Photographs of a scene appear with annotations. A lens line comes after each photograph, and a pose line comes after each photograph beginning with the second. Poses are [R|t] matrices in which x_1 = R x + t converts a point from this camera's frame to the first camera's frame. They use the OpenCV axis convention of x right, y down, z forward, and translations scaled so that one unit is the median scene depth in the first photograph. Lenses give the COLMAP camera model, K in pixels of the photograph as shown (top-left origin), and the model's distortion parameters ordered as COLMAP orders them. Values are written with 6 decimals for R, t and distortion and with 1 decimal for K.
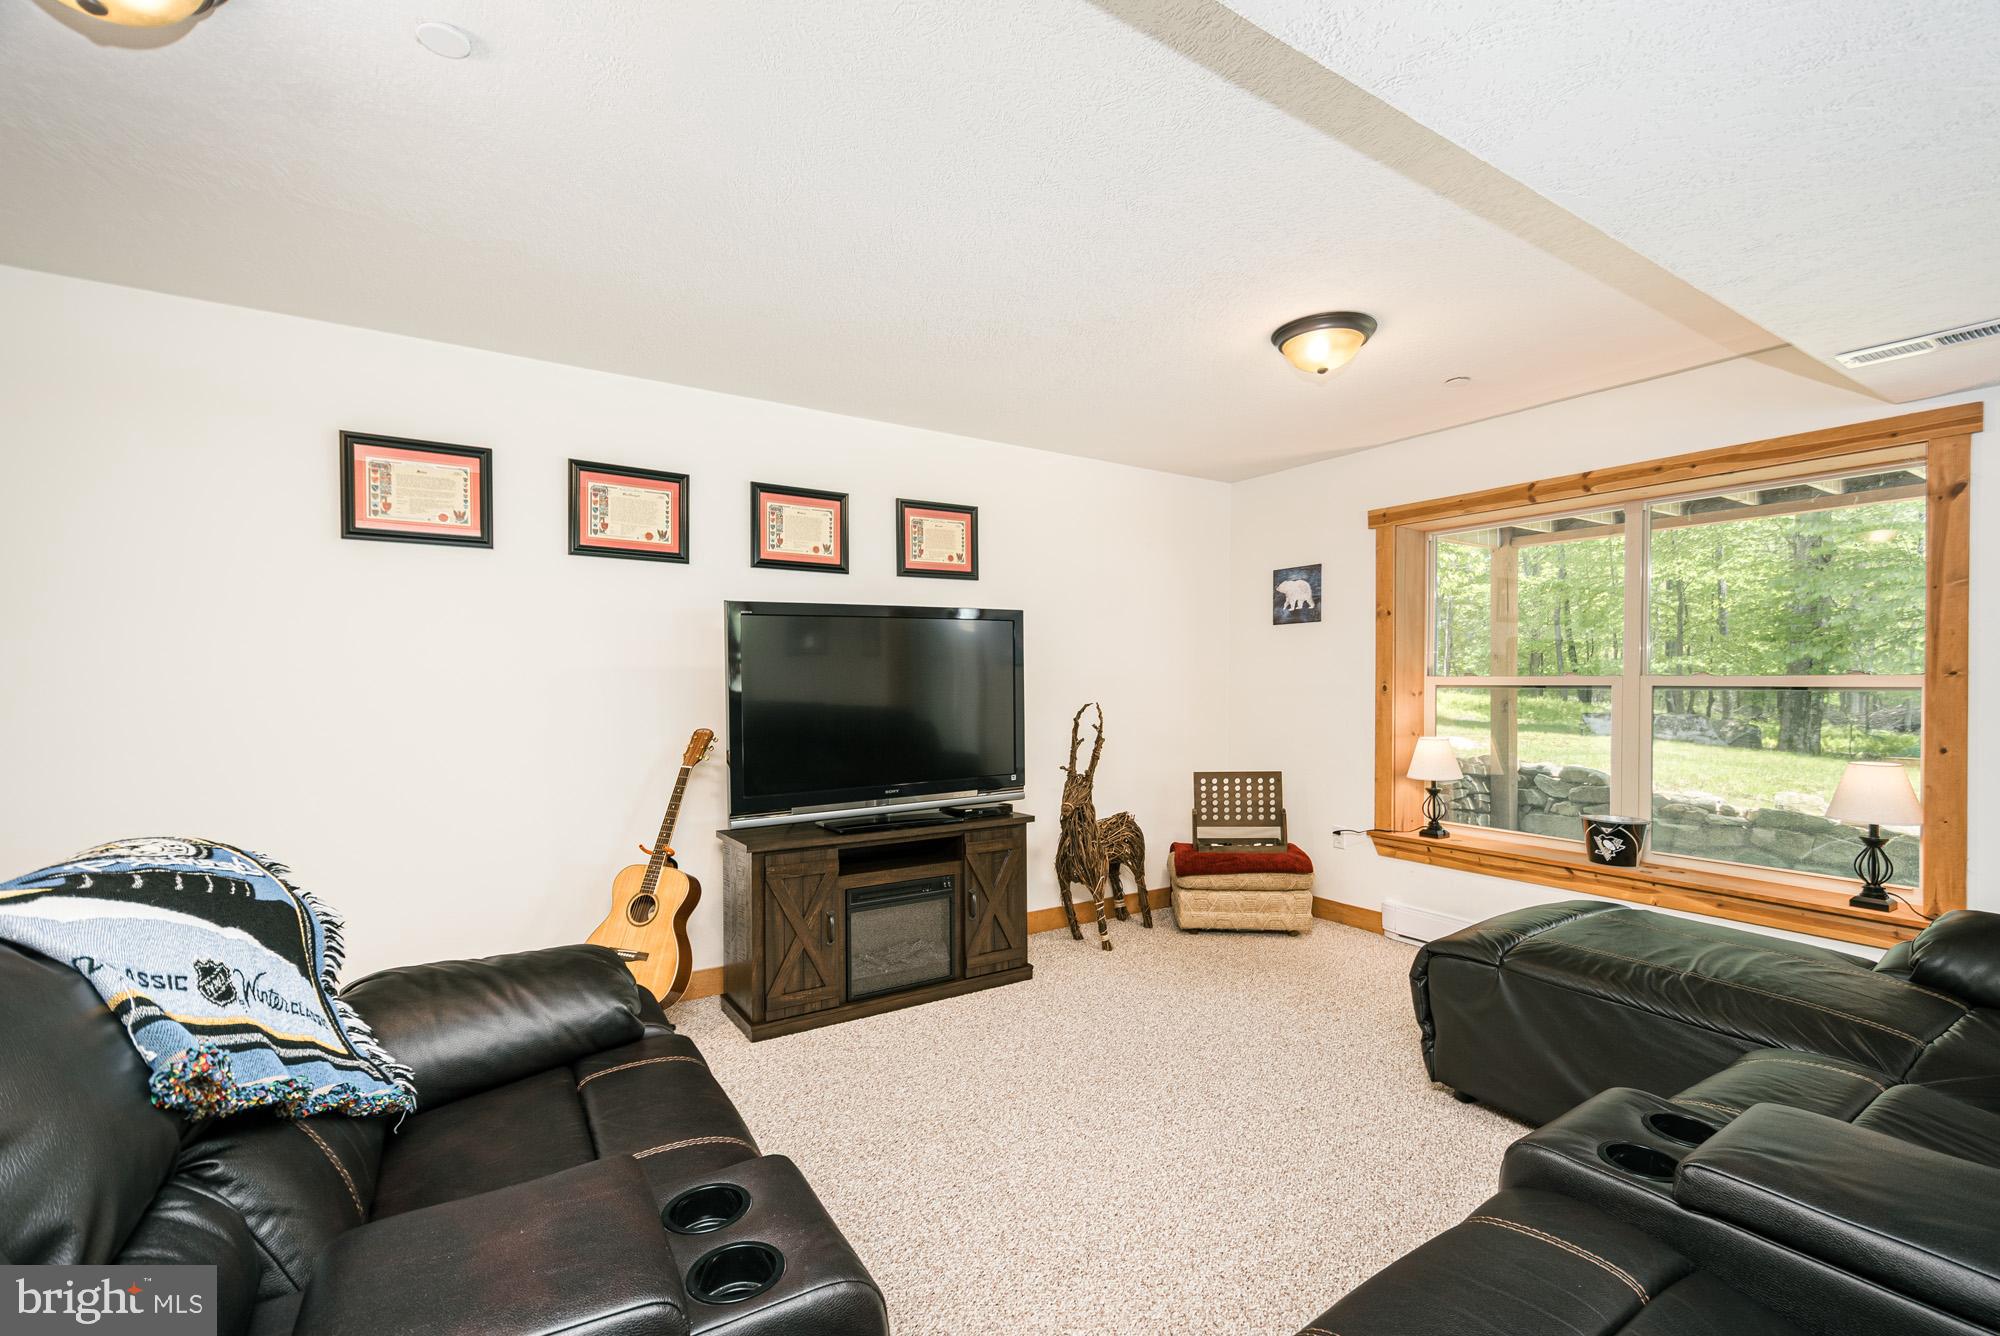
lens RADIAL K [[874.4, 0, 996.4], [0, 874.4, 677.7], [0, 0, 1]] dist [0.001350, 0.000178]
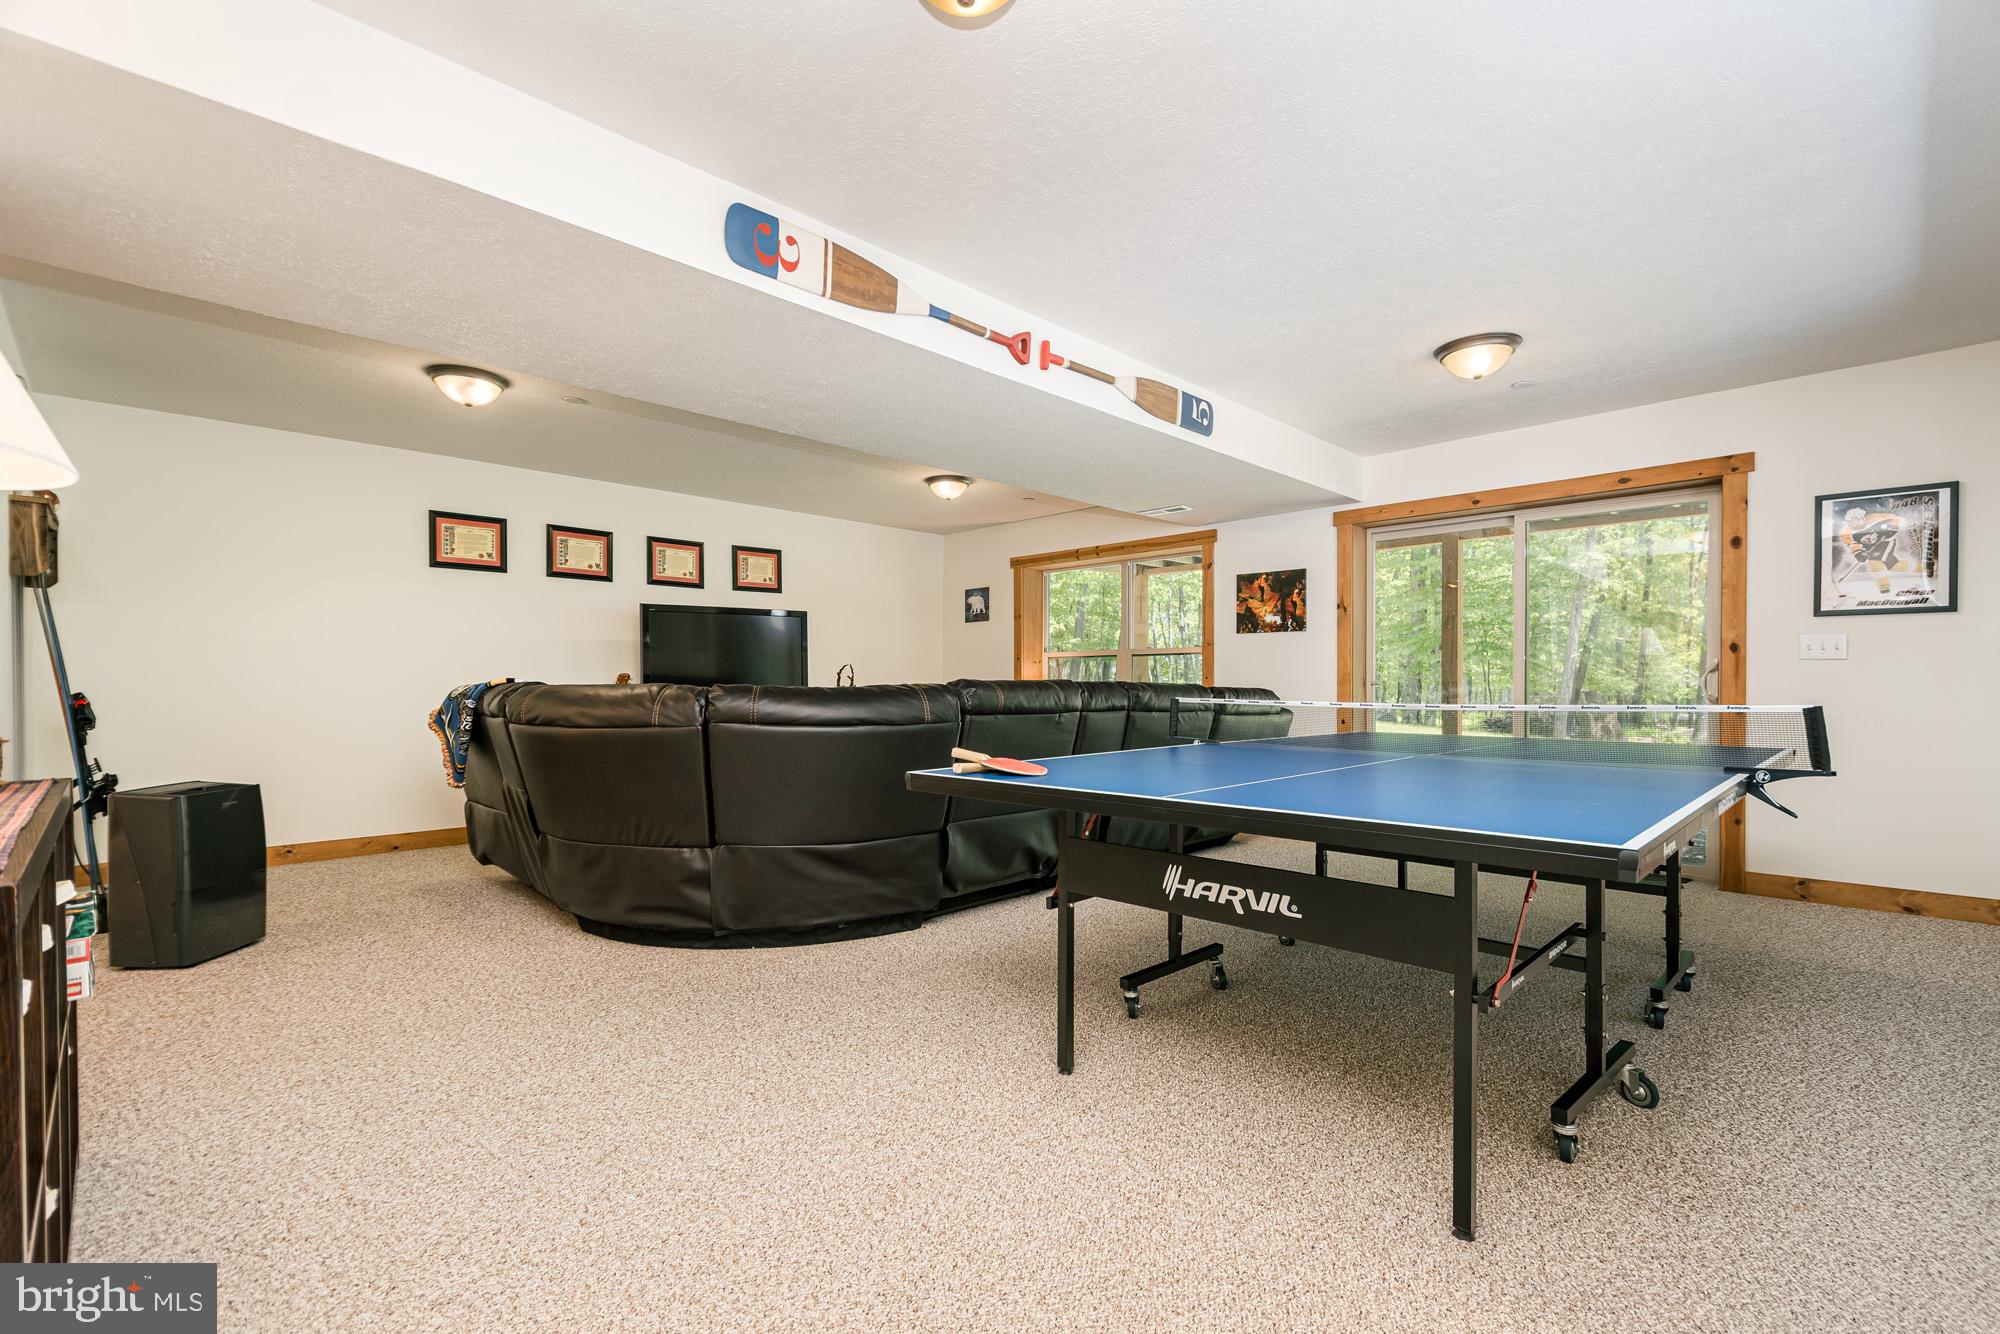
lens RADIAL K [[892.4, 0, 1012.8], [0, 892.4, 683.6], [0, 0, 1]] dist [-0.000022, -0.000242]
pose [[0.979449, 0.000245, 0.201692, 0.073808], [-0.000386, 1.000000, 0.000660, 0.068192], [-0.201691, -0.000724, 0.979449, -0.849736]]
